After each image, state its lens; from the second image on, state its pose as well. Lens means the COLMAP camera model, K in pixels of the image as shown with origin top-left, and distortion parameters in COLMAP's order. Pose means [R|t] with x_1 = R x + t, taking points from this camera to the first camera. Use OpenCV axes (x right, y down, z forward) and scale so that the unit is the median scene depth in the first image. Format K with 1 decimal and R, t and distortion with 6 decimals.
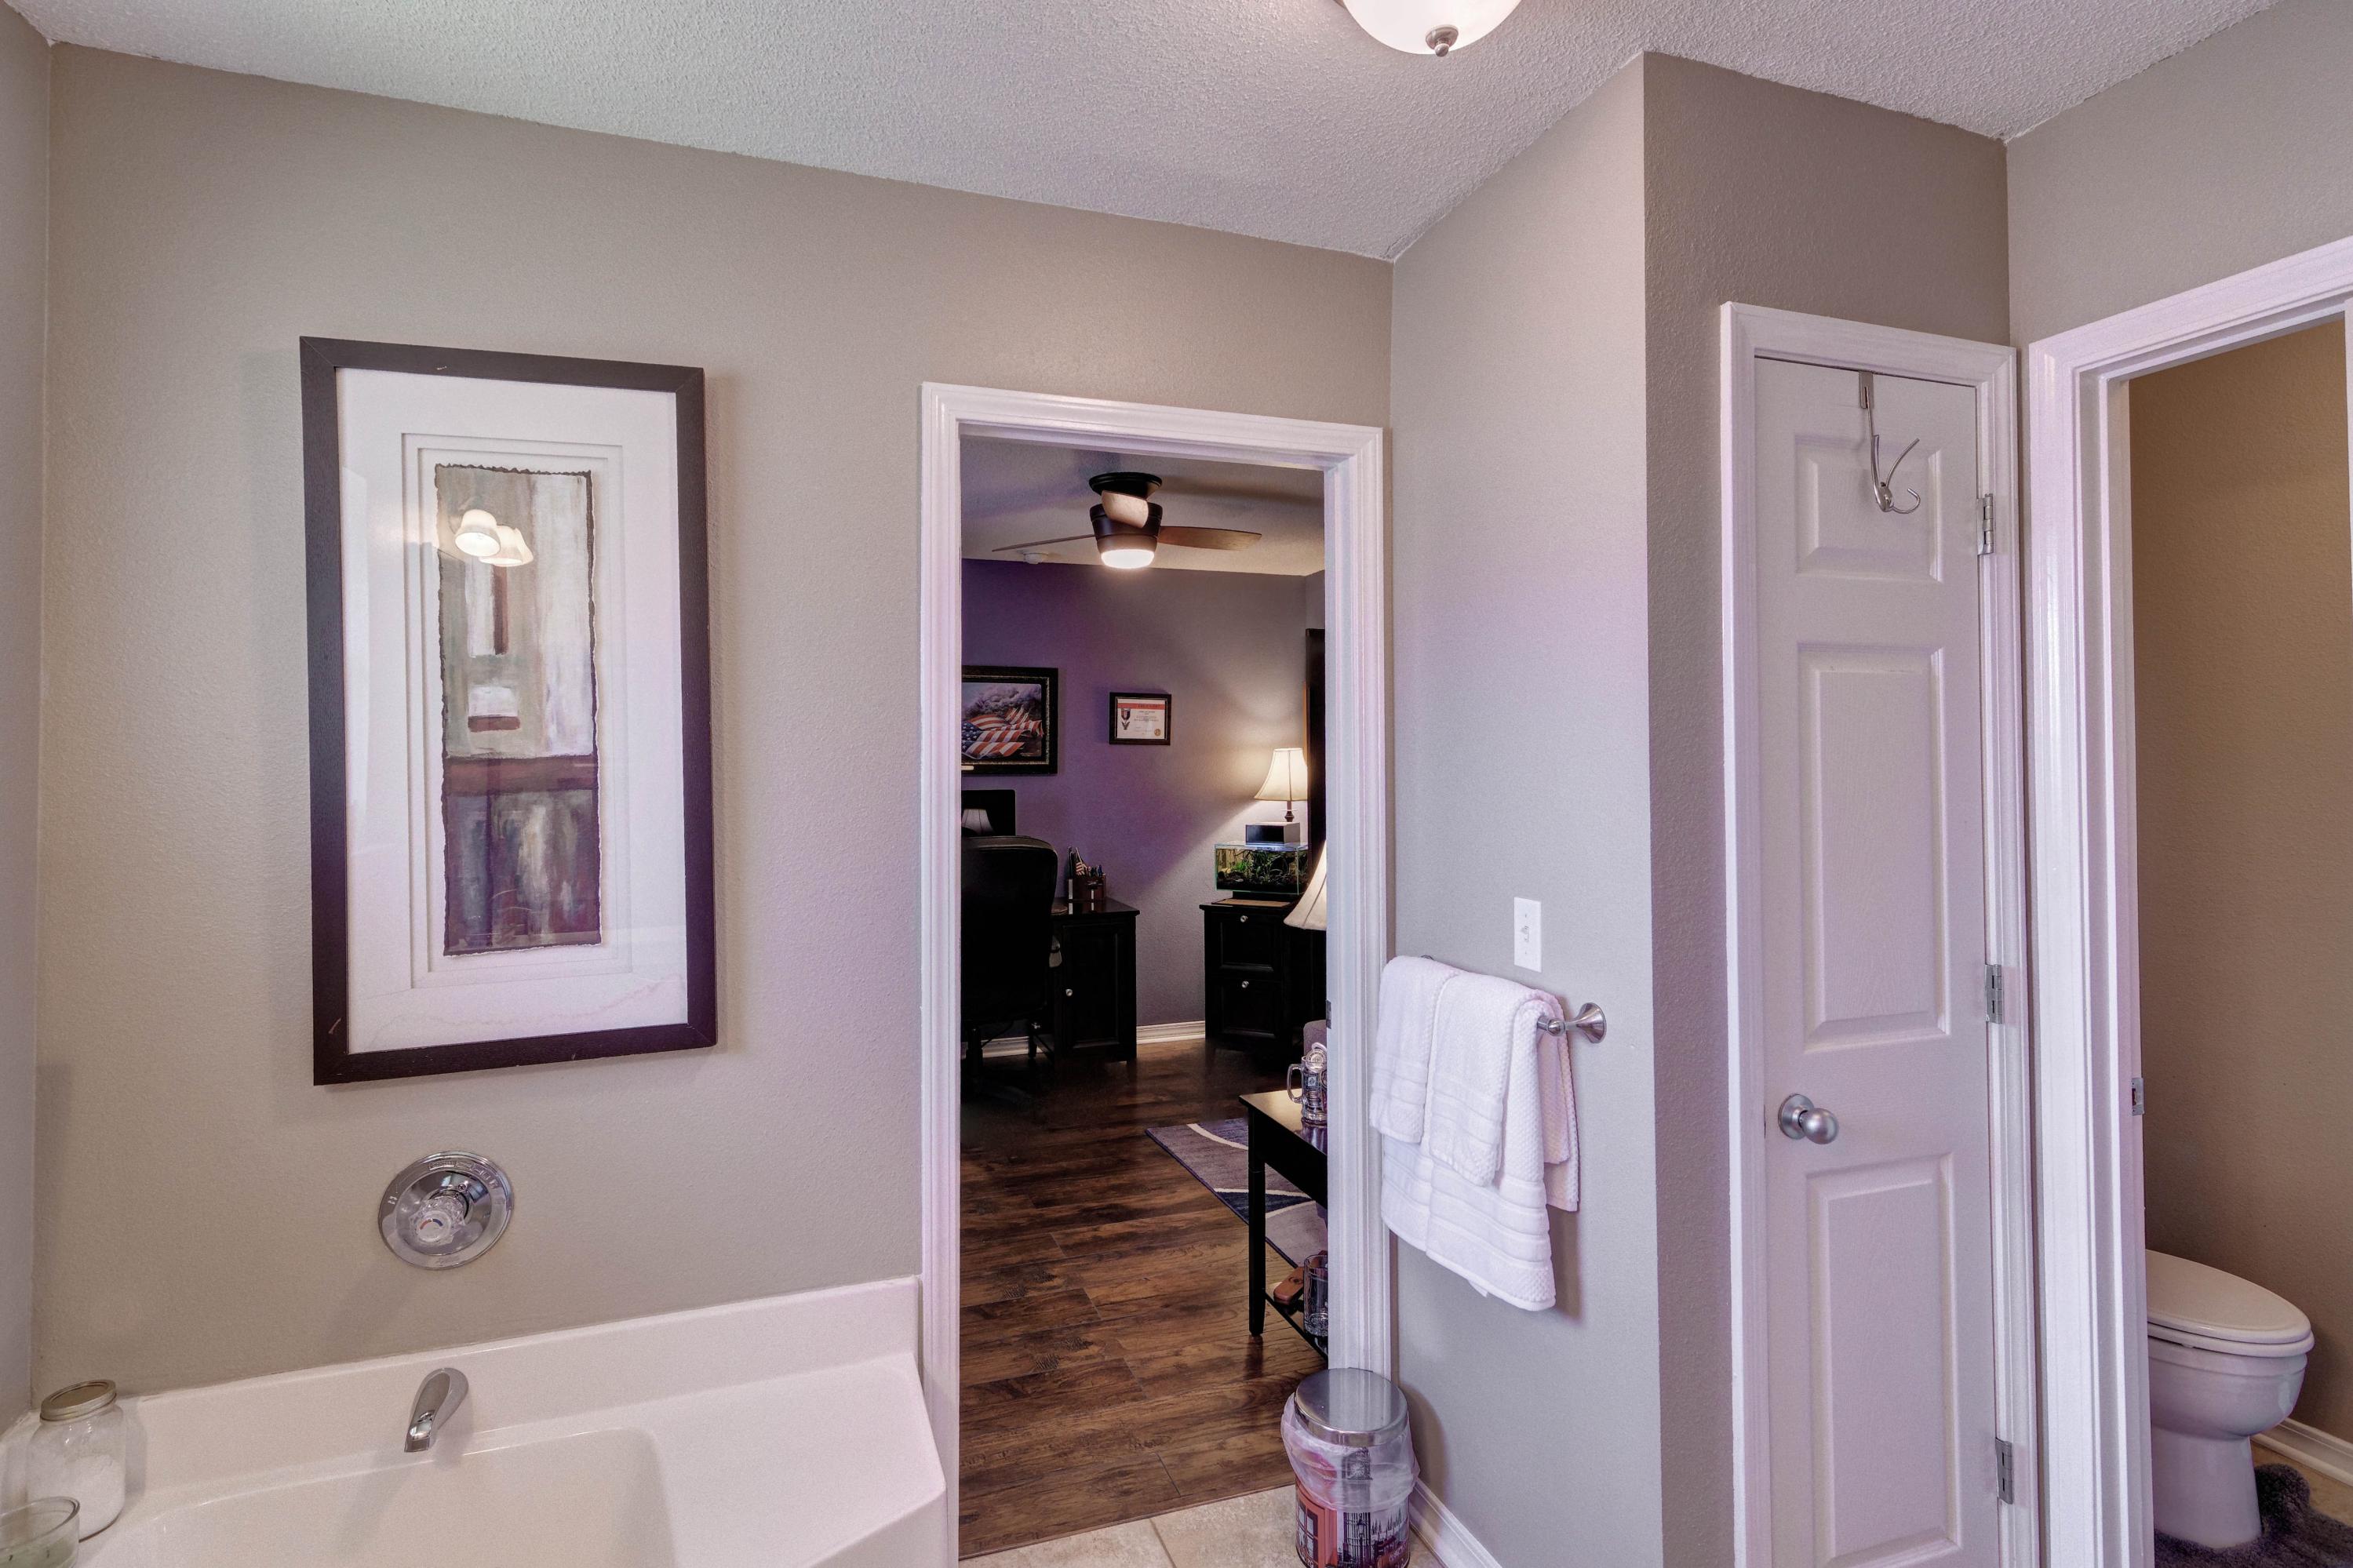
lens RADIAL K [[1138.5, 0, 1172.4], [0, 1138.5, 778.9], [0, 0, 1]] dist [0.010128, -0.003053]
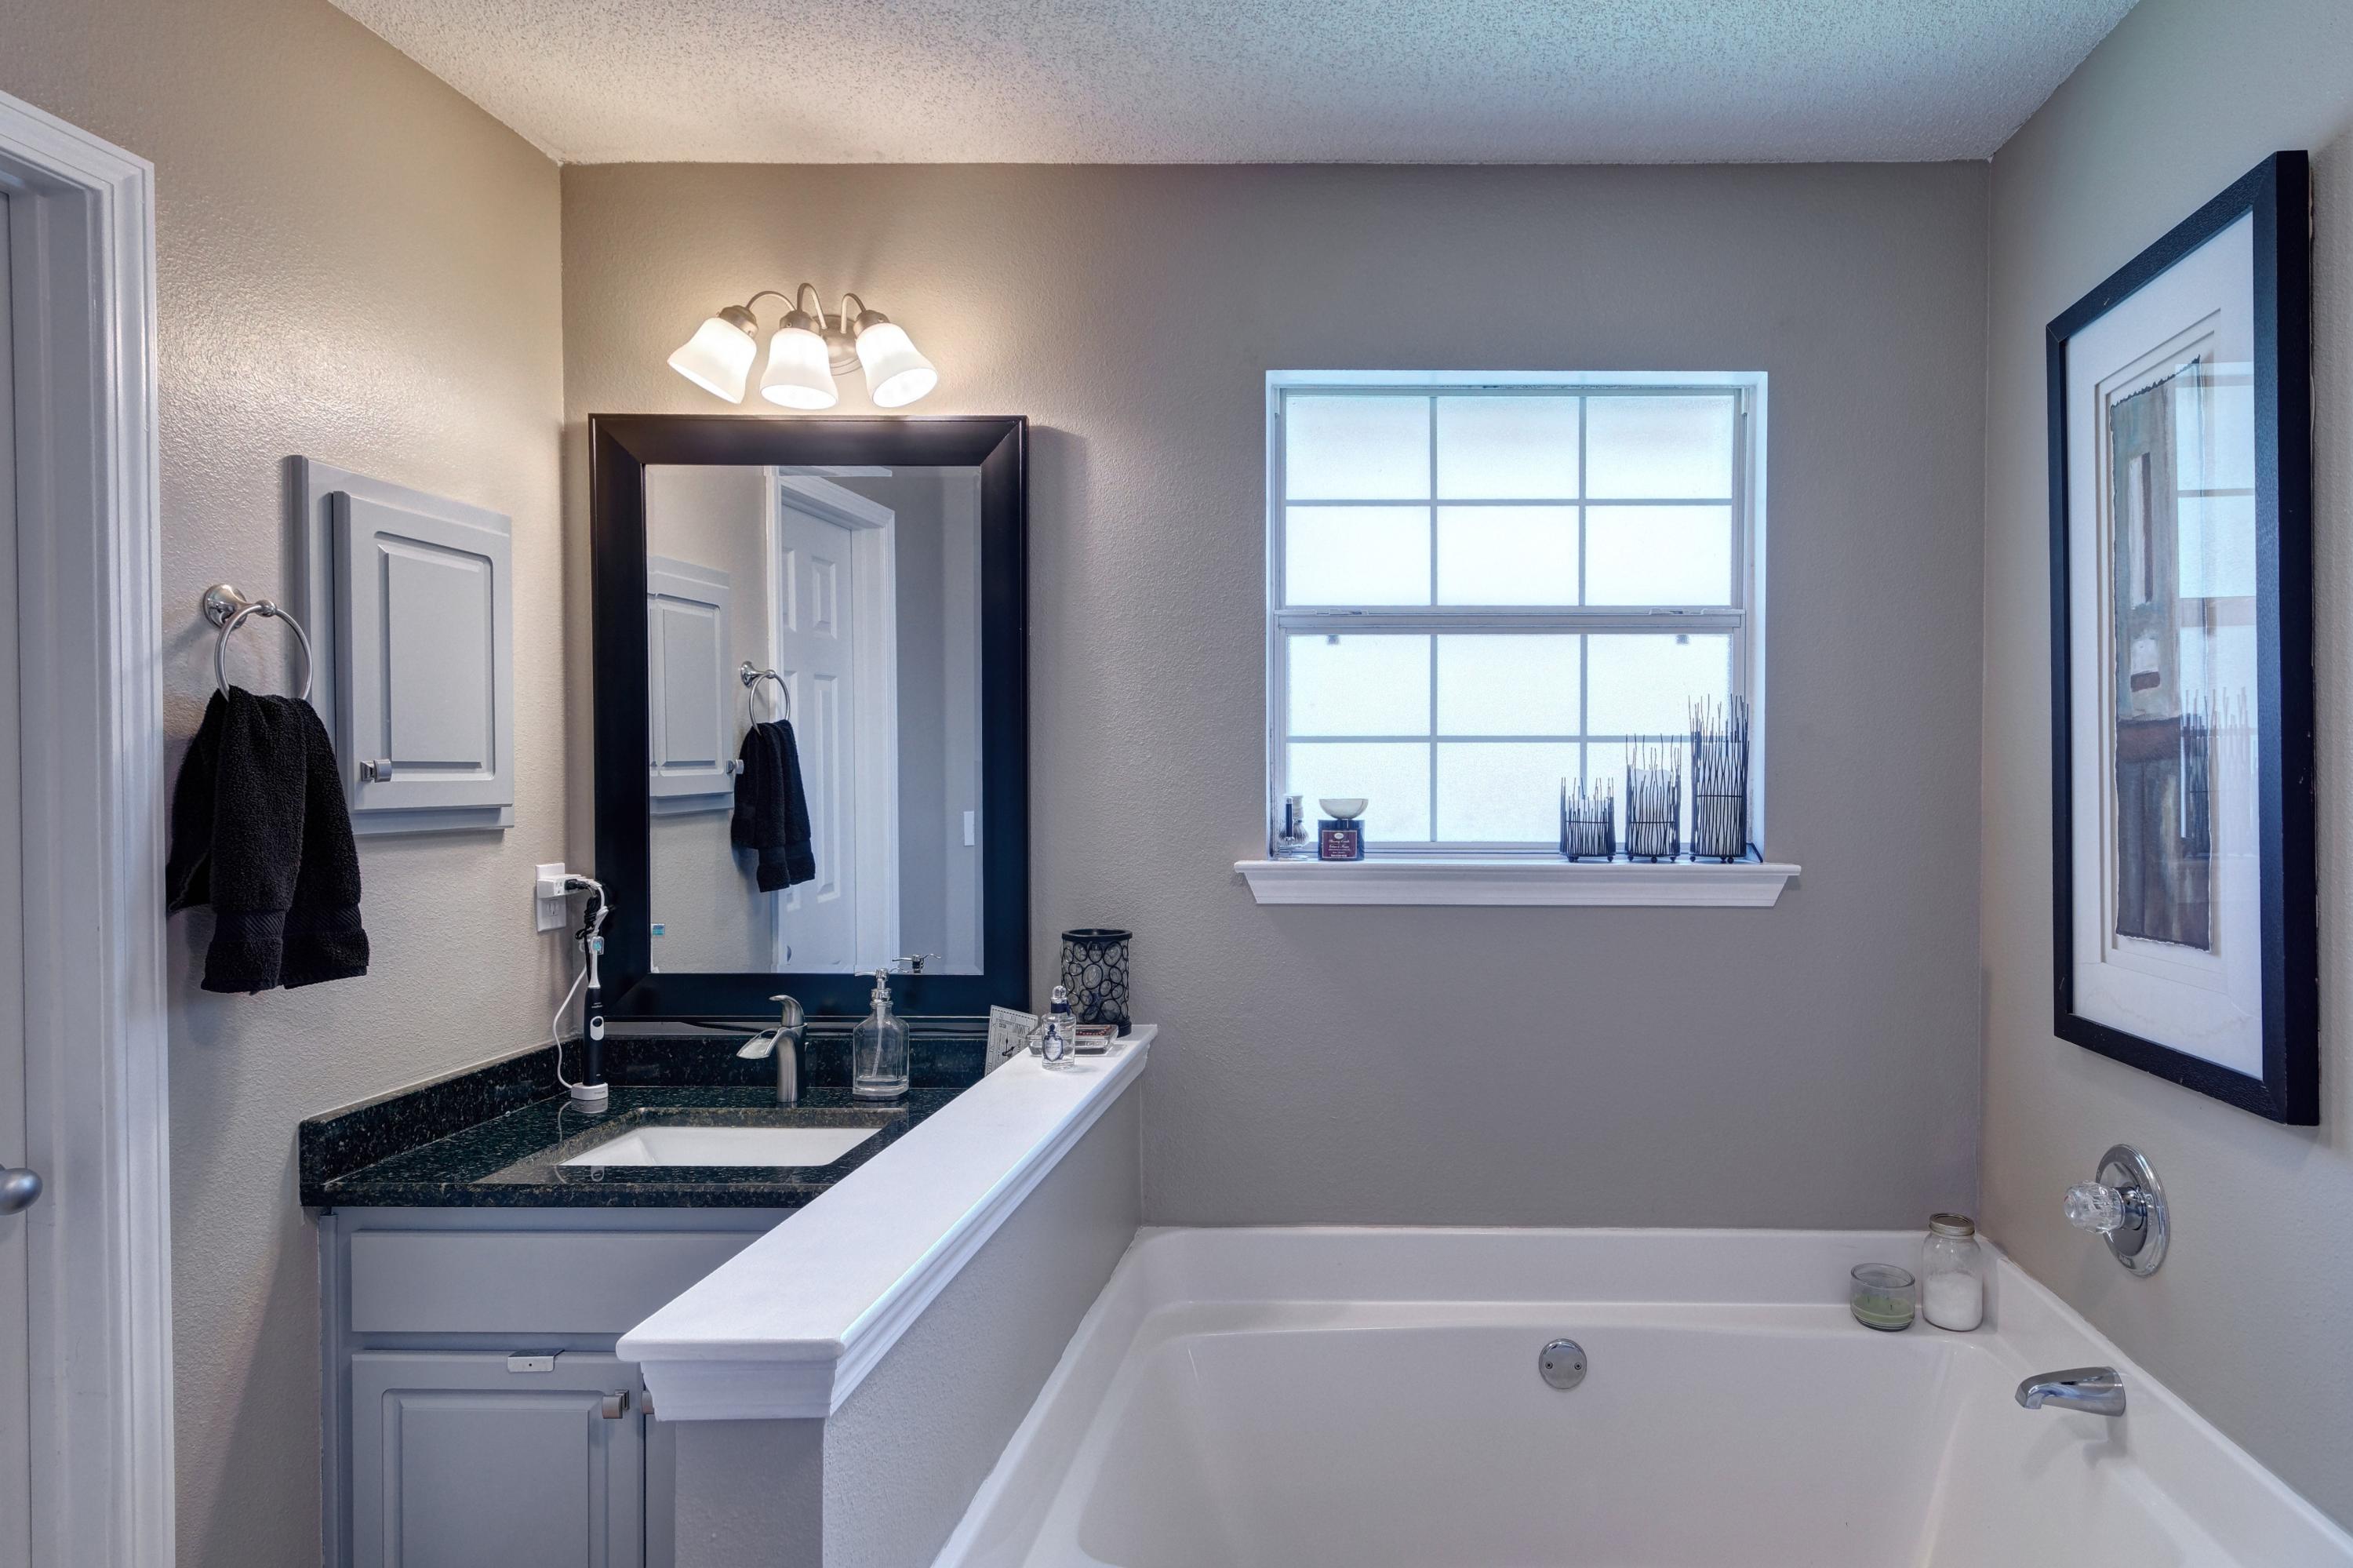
lens RADIAL K [[1138.7, 0, 1174.3], [0, 1138.7, 774.7], [0, 0, 1]] dist [0.010128, -0.003053]
pose [[-0.435138, 0.020772, -0.900124, 0.430853], [0.011207, 0.999781, 0.017654, -0.000168], [0.900294, -0.002405, -0.435276, 0.574380]]
